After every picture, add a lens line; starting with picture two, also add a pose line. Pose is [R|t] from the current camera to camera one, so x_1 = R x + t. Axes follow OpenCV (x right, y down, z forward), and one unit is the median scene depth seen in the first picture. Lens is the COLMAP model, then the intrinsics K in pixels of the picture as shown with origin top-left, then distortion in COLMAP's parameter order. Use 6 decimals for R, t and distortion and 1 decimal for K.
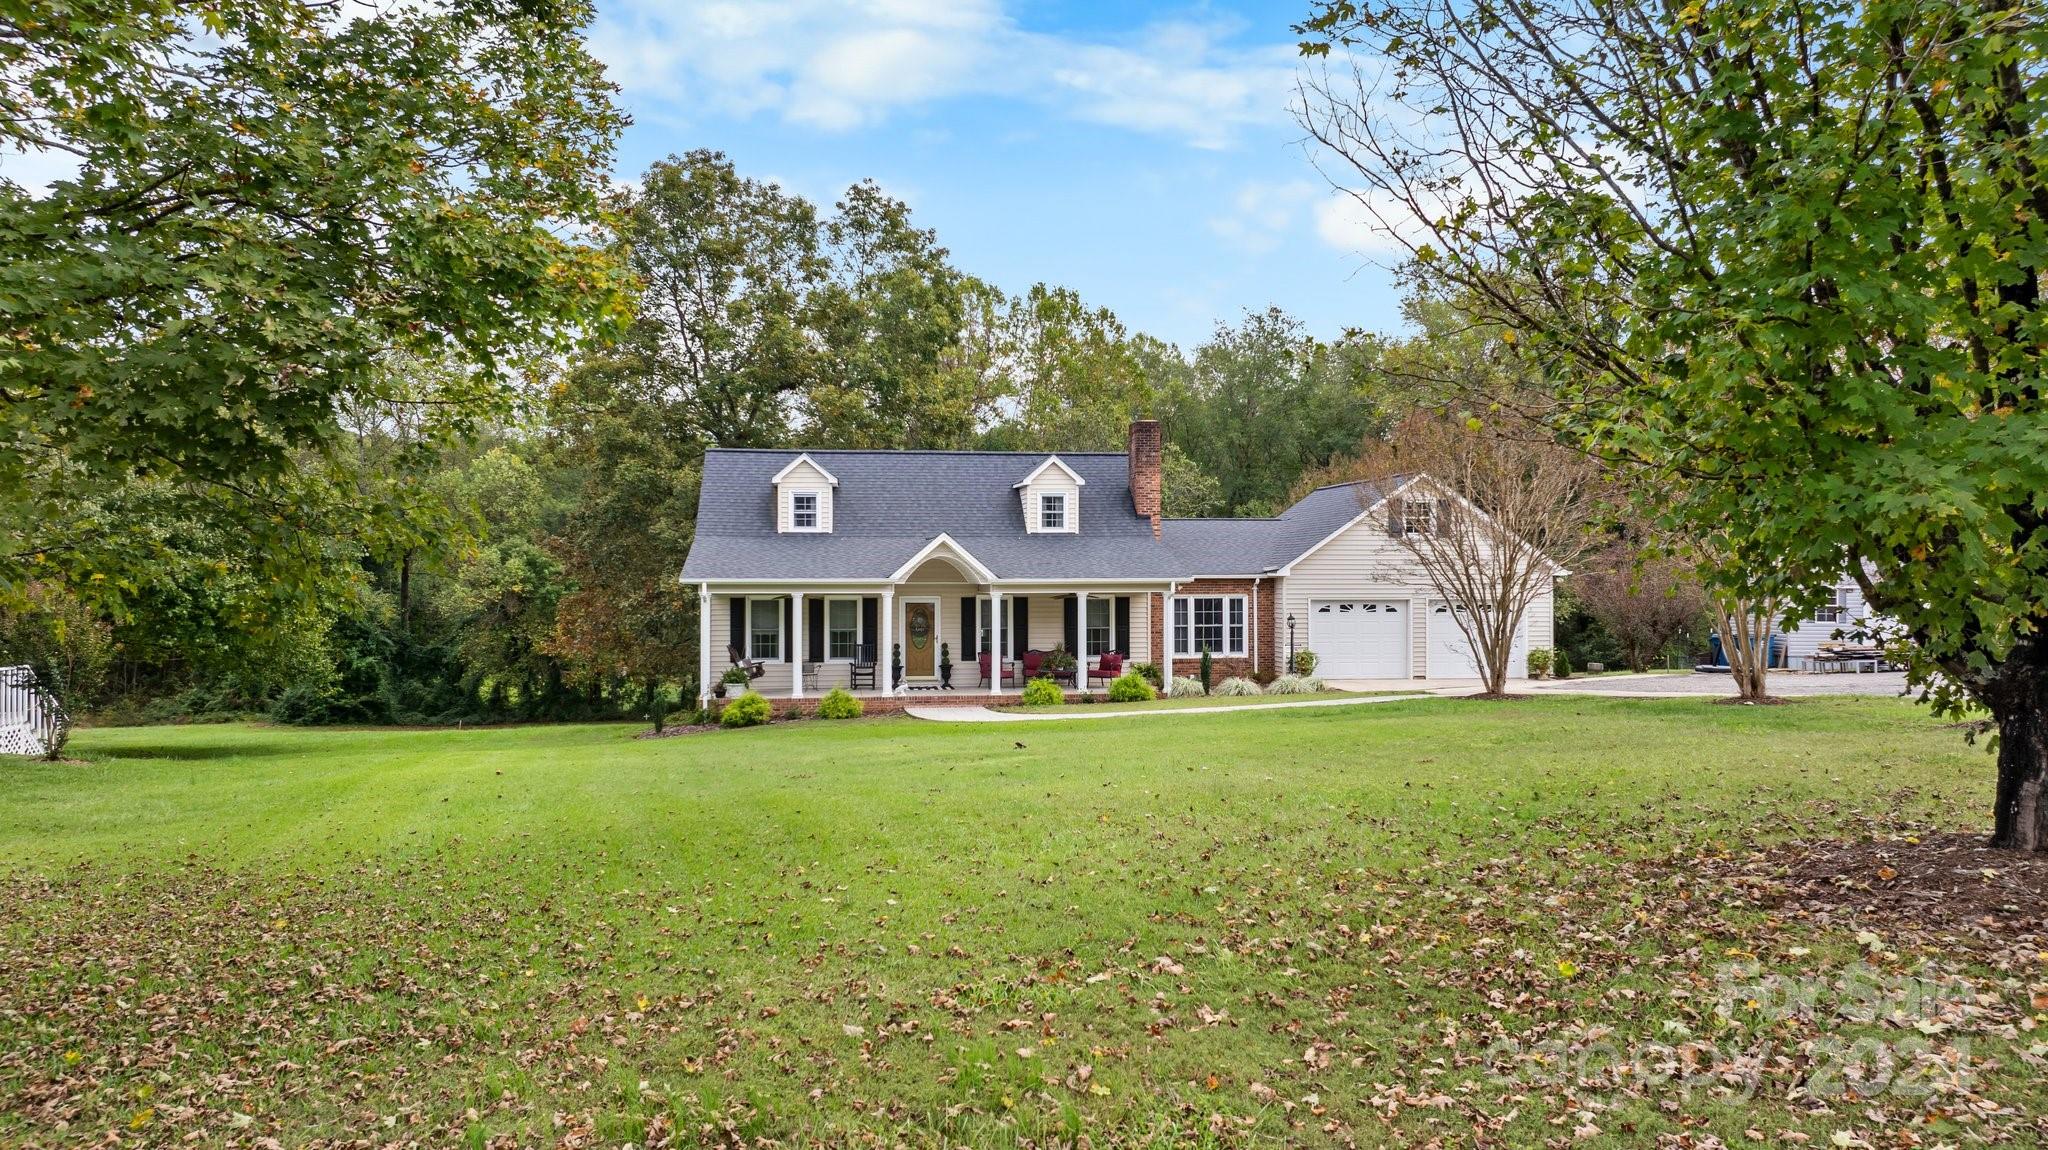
lens RADIAL K [[1438.4, 0, 1013.9], [0, 1438.4, 577.2], [0, 0, 1]] dist [-0.015710, 0.036988]
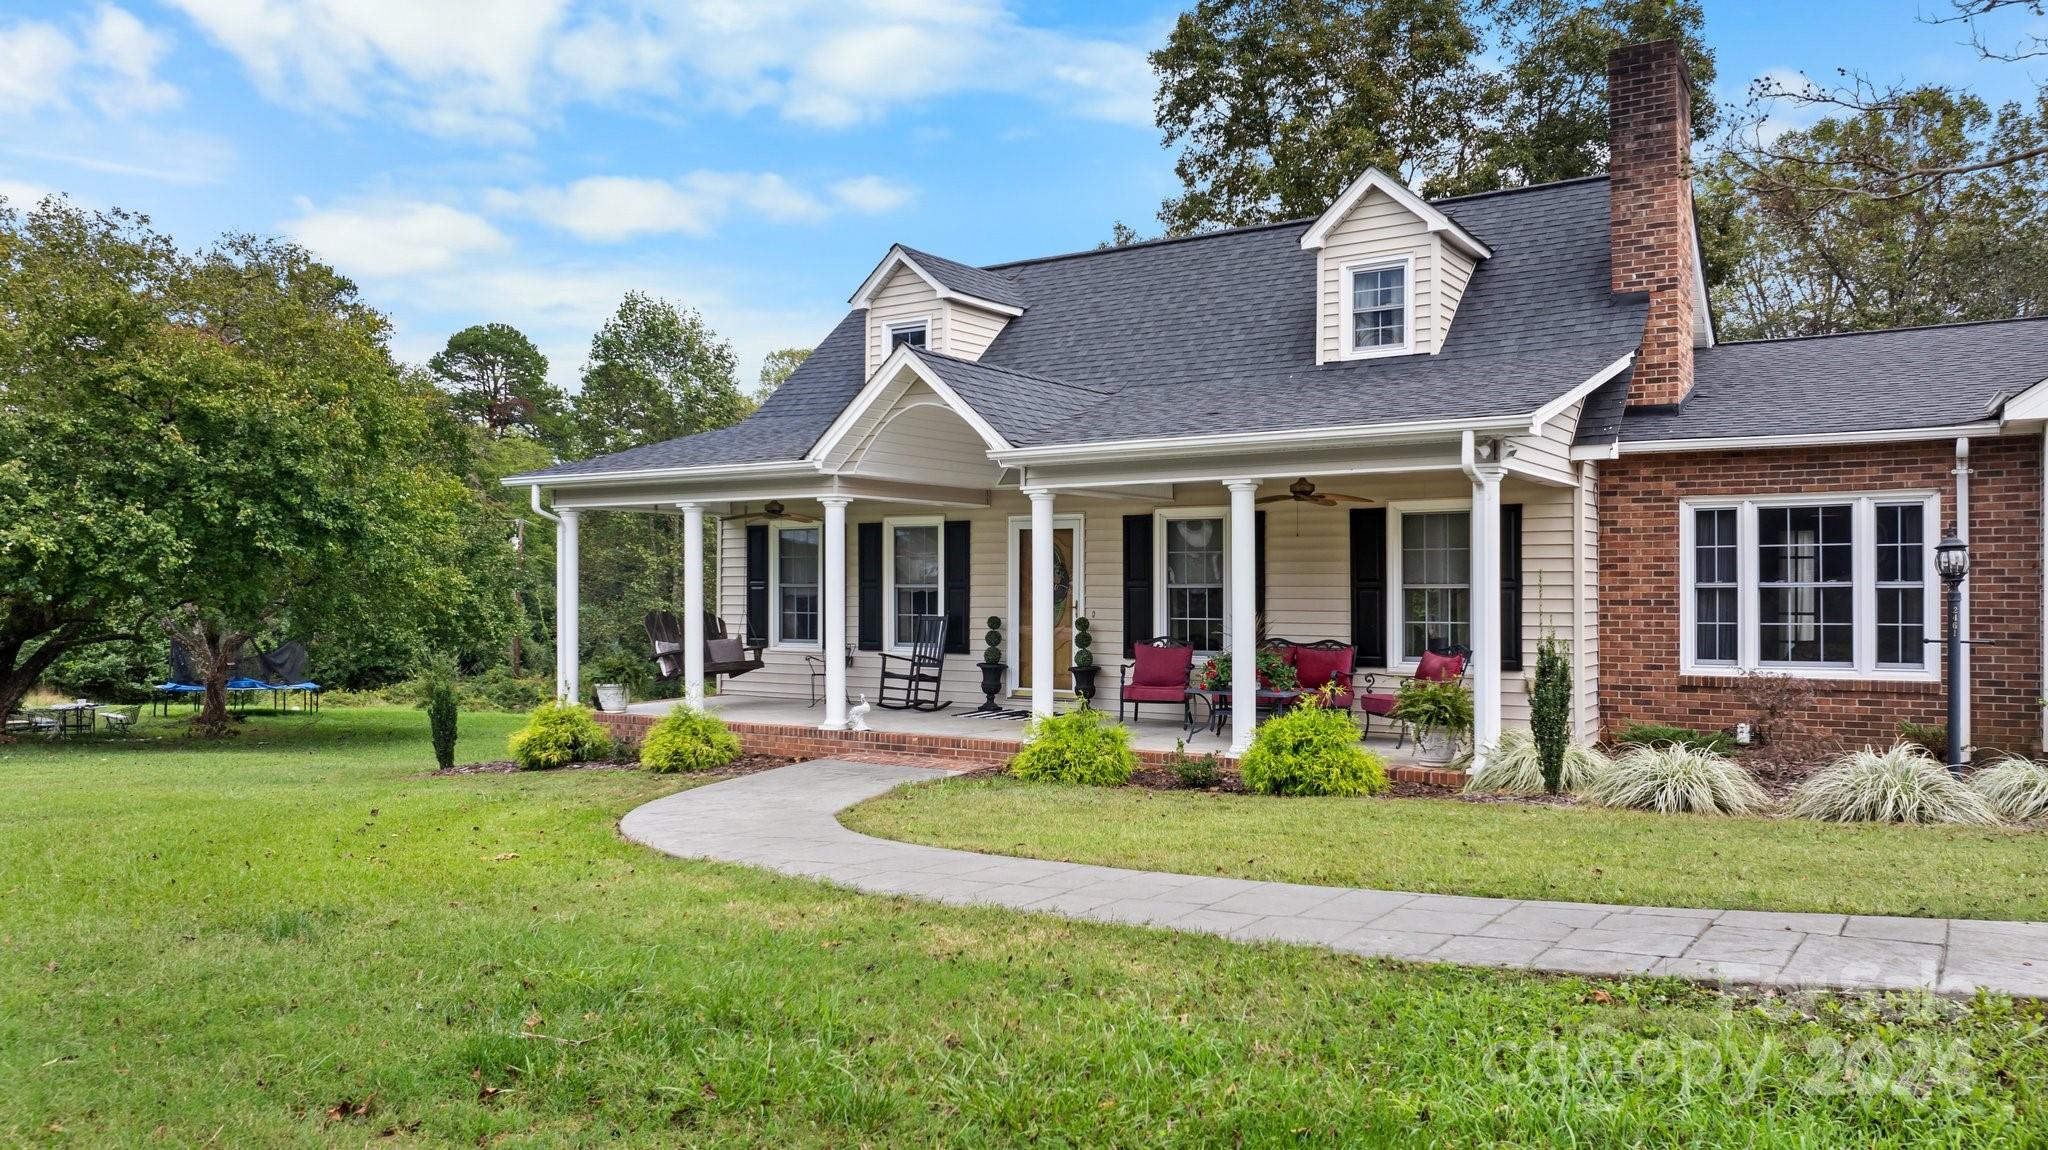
lens RADIAL K [[1438.4, 0, 1041.8], [0, 1438.4, 586.8], [0, 0, 1]] dist [-0.015710, 0.036988]
pose [[0.763946, 0.002562, -0.645276, 0.219377], [0.000627, 0.999989, 0.004712, 0.032544], [0.645280, -0.004005, 0.763935, 0.619845]]
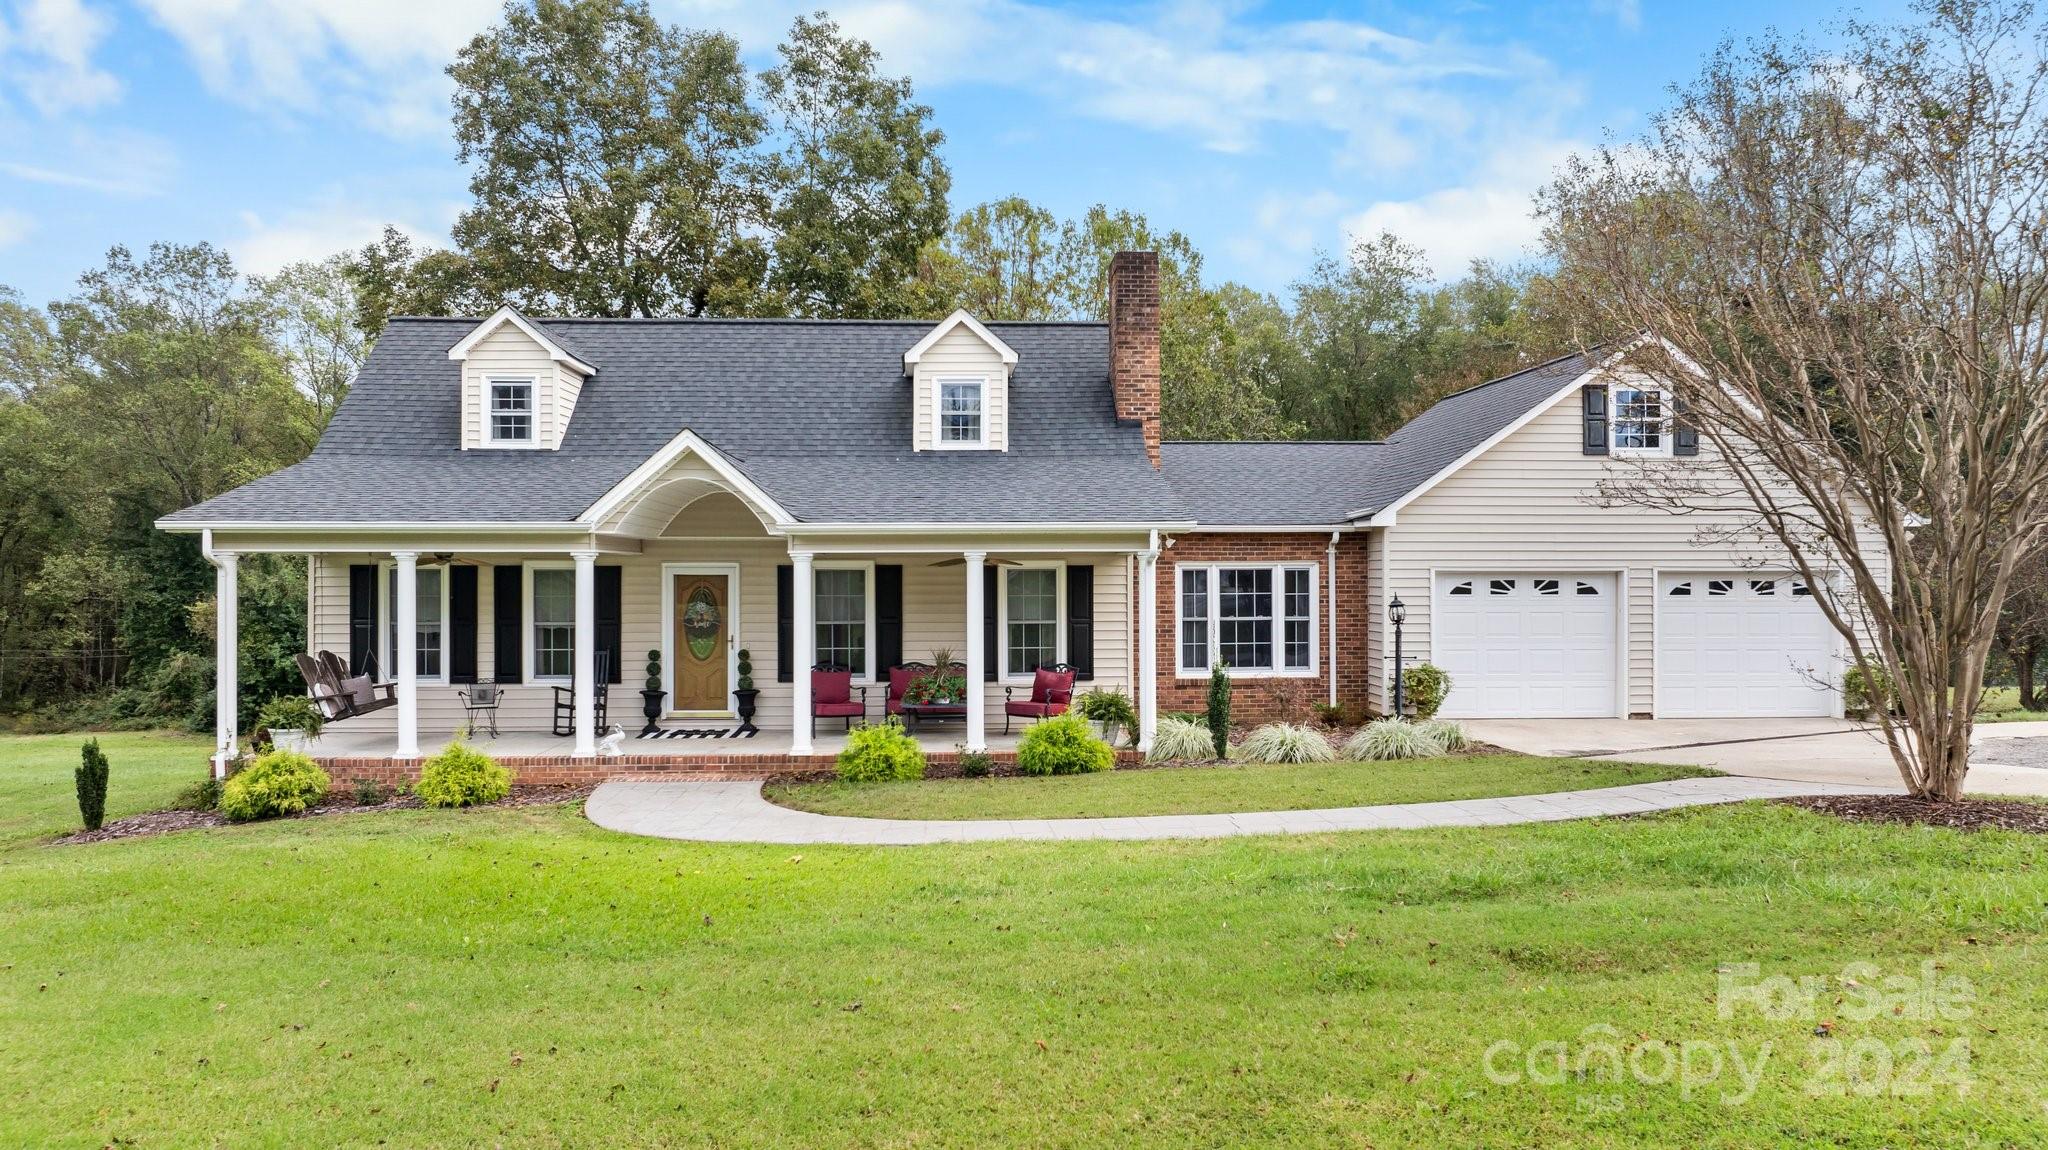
lens RADIAL K [[1438.4, 0, 1019.7], [0, 1438.4, 571.6], [0, 0, 1]] dist [-0.015710, 0.036988]
pose [[0.997125, 0.000175, -0.075770, 0.091297], [-0.000193, 1.000000, -0.000224, 0.015905], [0.075770, 0.000238, 0.997125, 0.447994]]
